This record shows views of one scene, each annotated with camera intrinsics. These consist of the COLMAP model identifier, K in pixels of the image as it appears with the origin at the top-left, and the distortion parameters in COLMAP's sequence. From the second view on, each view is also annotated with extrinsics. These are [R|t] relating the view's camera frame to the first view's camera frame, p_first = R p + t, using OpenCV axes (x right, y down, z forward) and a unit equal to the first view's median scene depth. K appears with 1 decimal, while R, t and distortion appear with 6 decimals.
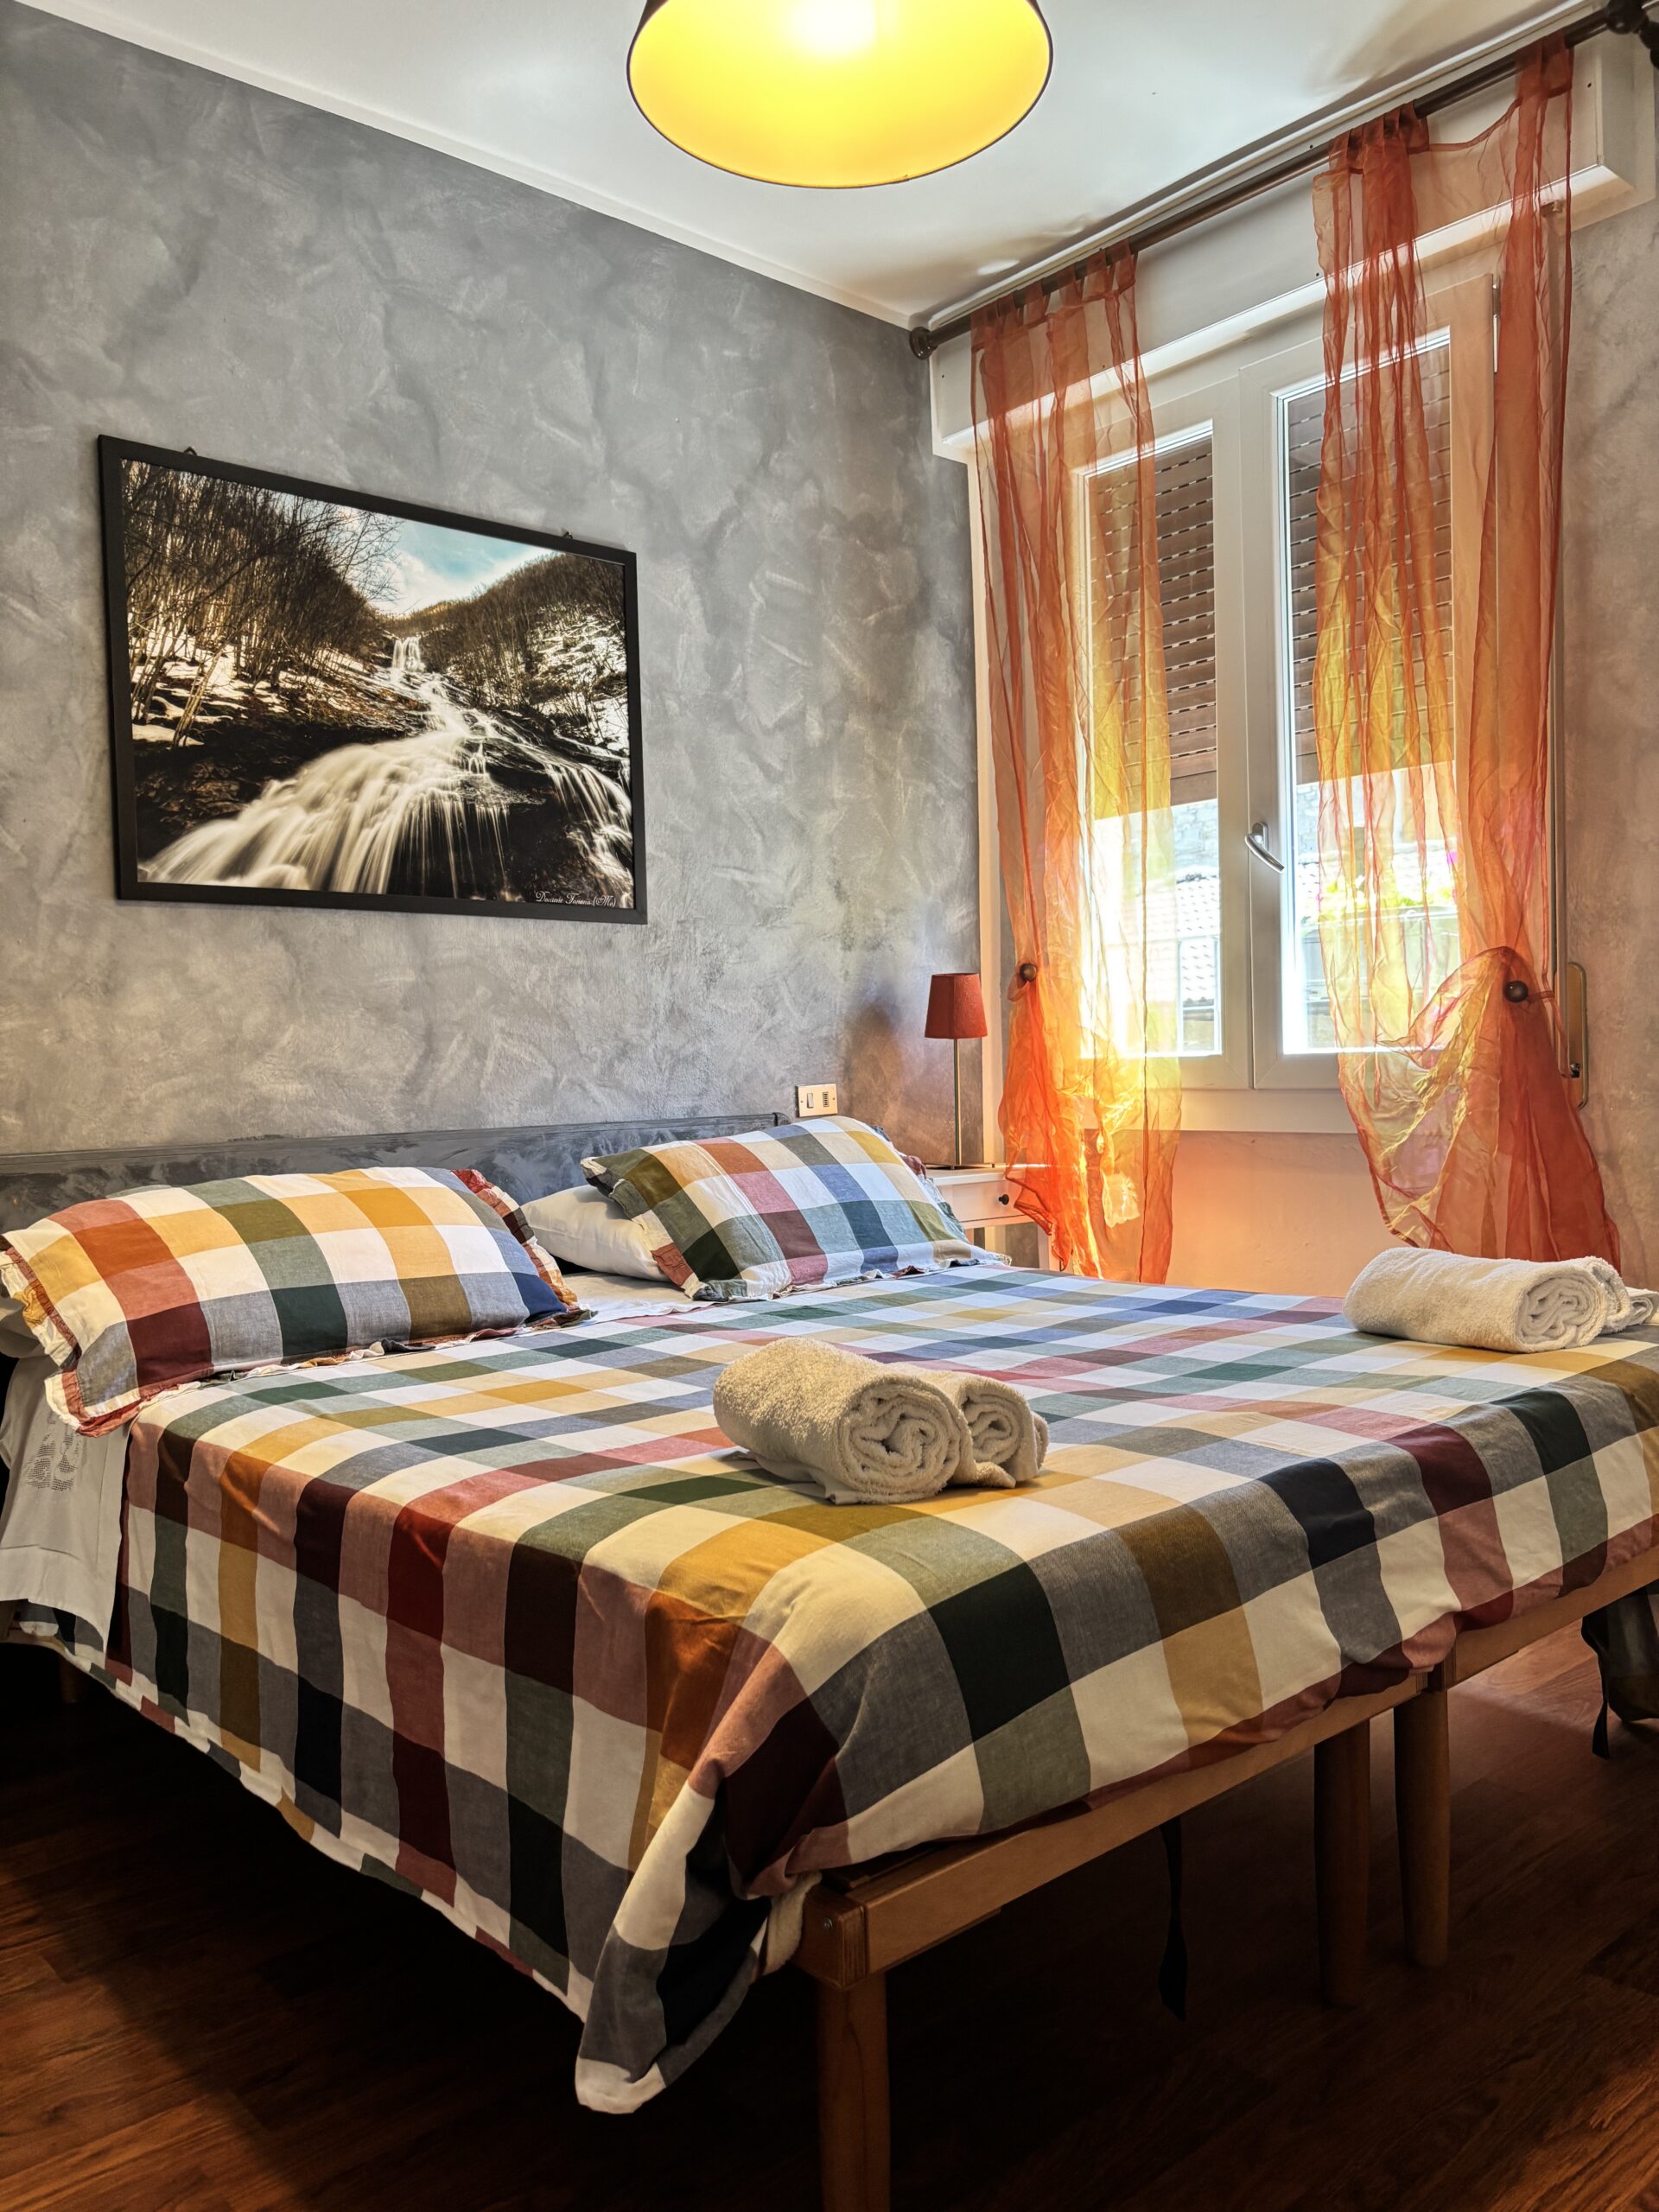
lens RADIAL K [[1680.6, 0, 821.1], [0, 1680.6, 1107.9], [0, 0, 1]] dist [0.033634, -0.037906]
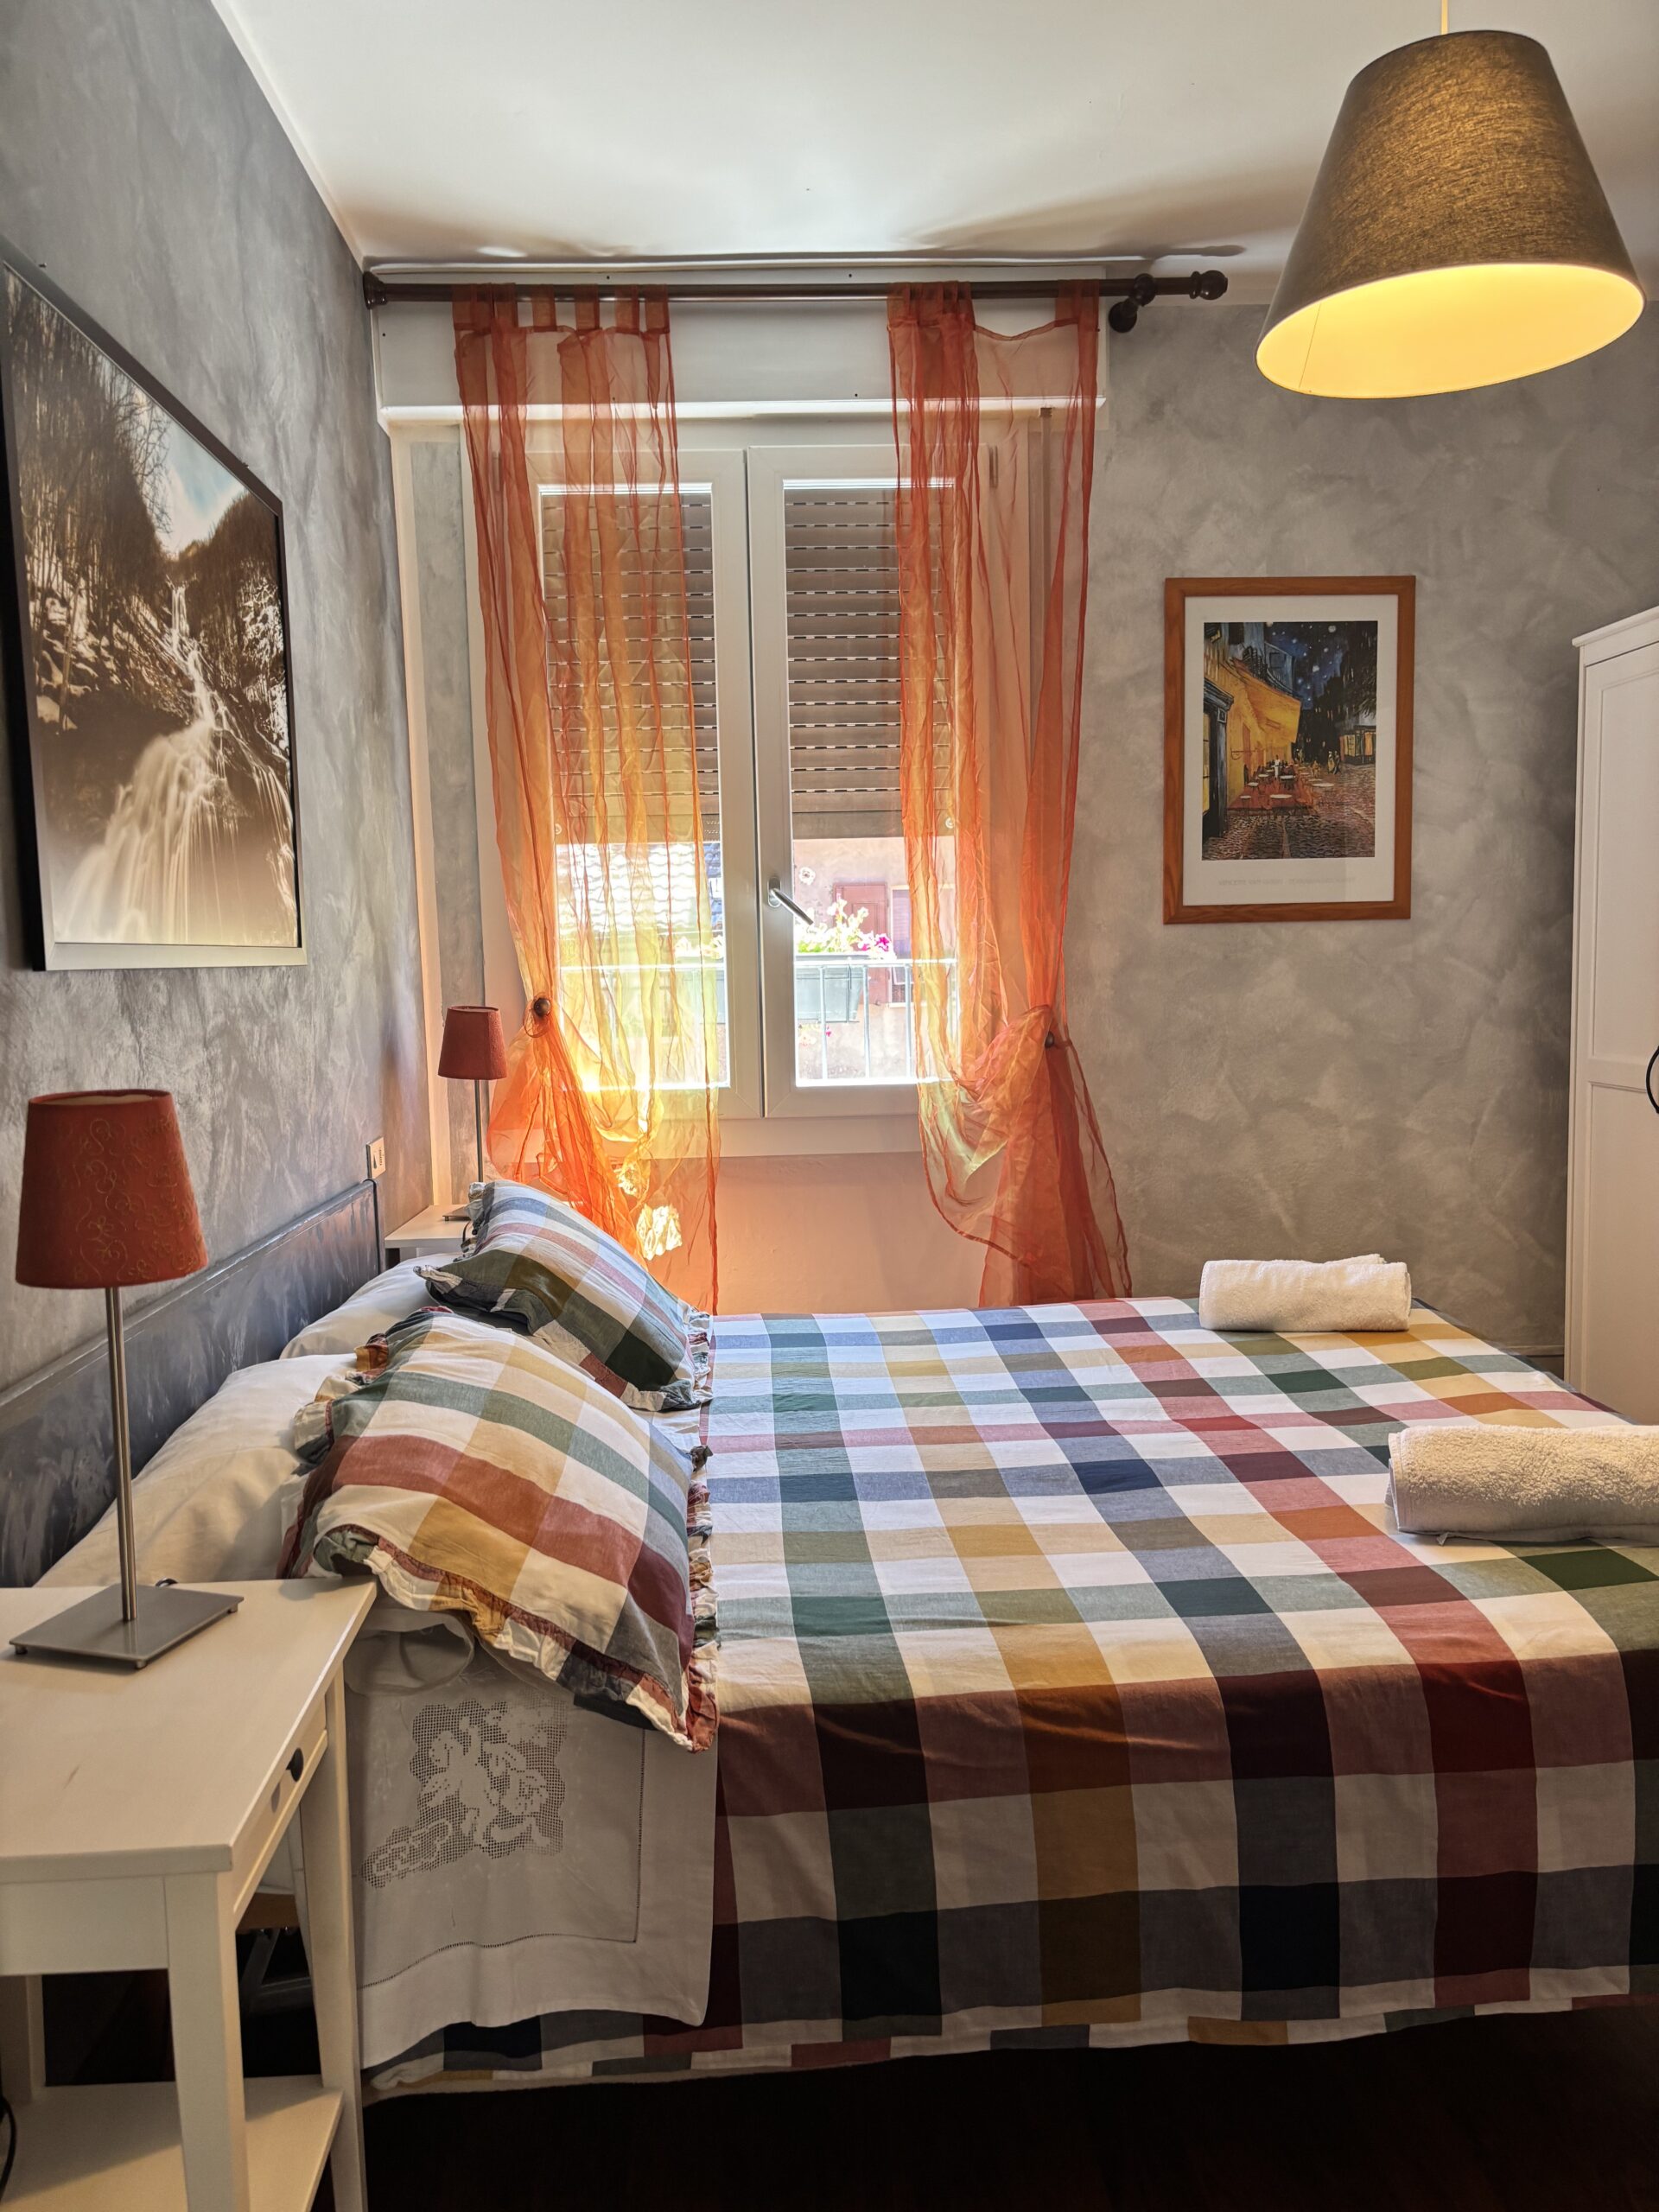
lens RADIAL K [[1680.6, 0, 816.3], [0, 1680.6, 1109.5], [0, 0, 1]] dist [0.033634, -0.037906]
pose [[0.627826, -0.061689, 0.775905, -0.655761], [0.030036, 0.998032, 0.055045, -0.088186], [-0.777774, -0.011254, 0.628443, 0.334770]]
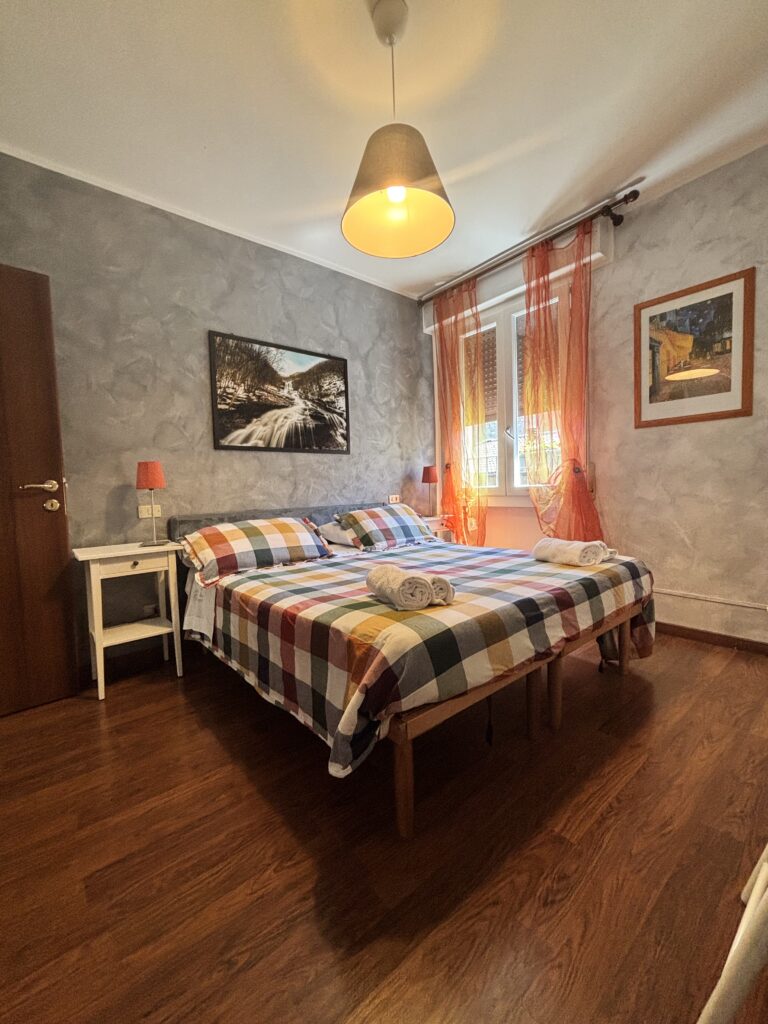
lens RADIAL K [[413.4, 0, 387.7], [0, 413.4, 508.3], [0, 0, 1]] dist [0.009666, -0.000469]
pose [[0.999762, -0.005433, -0.021107, 0.002787], [0.005867, 0.999771, 0.020563, -0.004382], [0.020991, -0.020682, 0.999566, 0.042697]]
